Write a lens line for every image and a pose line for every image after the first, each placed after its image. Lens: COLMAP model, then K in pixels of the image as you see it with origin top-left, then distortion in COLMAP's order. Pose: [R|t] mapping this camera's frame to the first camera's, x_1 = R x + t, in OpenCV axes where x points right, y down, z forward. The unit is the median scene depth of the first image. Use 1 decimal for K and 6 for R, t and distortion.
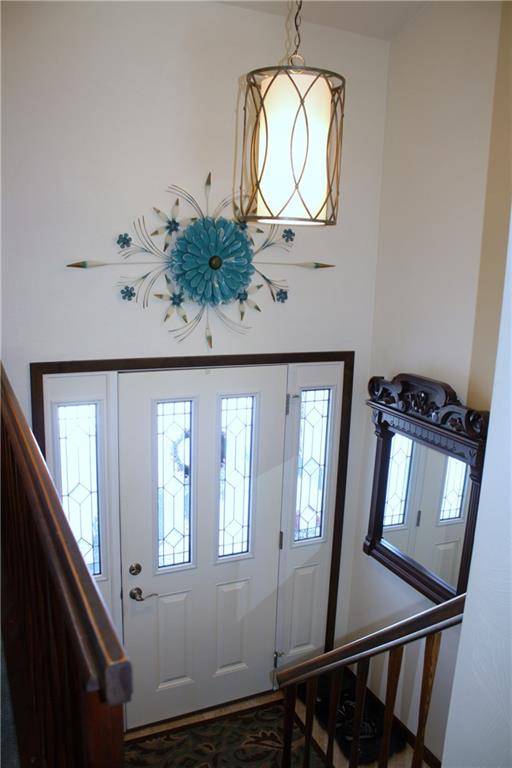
lens RADIAL K [[641.4, 0, 256.8], [0, 641.4, 384.9], [0, 0, 1]] dist [-0.133113, 0.064816]
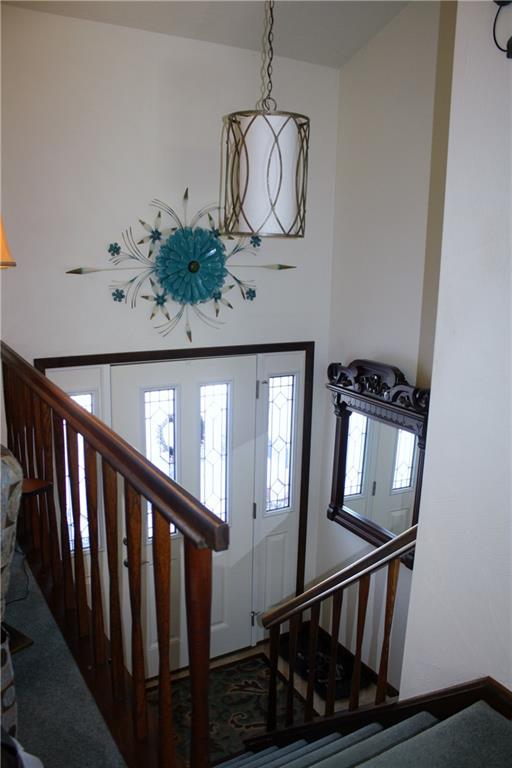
lens RADIAL K [[641.4, 0, 254.4], [0, 641.4, 385.0], [0, 0, 1]] dist [-0.133113, 0.064816]
pose [[0.996587, -0.029791, 0.076982, -0.048048], [0.028886, 0.999500, 0.012851, 0.007681], [-0.077326, -0.010584, 0.996950, -0.140344]]
